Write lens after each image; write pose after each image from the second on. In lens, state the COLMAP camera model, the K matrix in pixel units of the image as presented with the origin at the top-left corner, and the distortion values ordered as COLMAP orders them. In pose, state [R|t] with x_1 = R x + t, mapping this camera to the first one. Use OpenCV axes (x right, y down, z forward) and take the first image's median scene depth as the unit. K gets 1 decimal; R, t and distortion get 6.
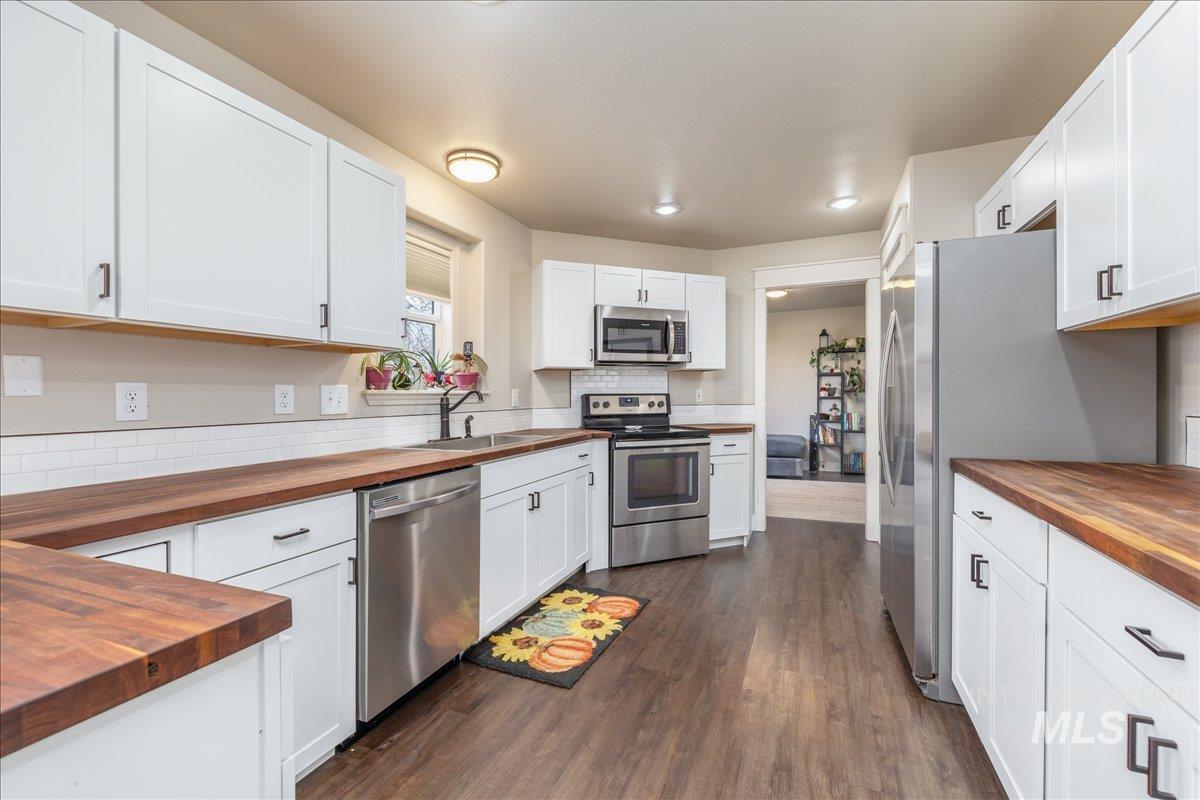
lens RADIAL K [[512.8, 0, 611.5], [0, 512.8, 394.8], [0, 0, 1]] dist [0.001107, -0.000065]
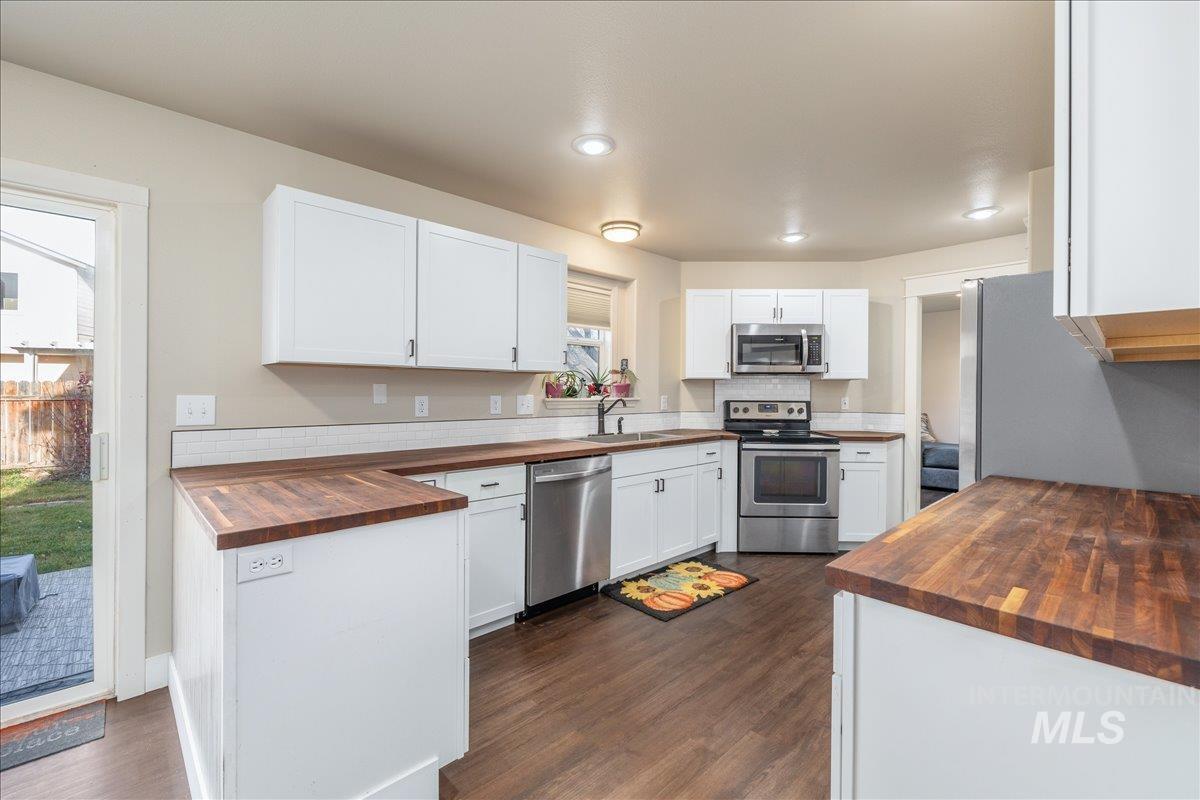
lens RADIAL K [[512.8, 0, 592.1], [0, 512.8, 393.5], [0, 0, 1]] dist [0.001107, -0.000065]
pose [[0.907754, 0.015303, -0.419223, 0.224547], [-0.012896, 0.999880, 0.008574, -0.033122], [0.419304, -0.002377, 0.907843, -0.238439]]
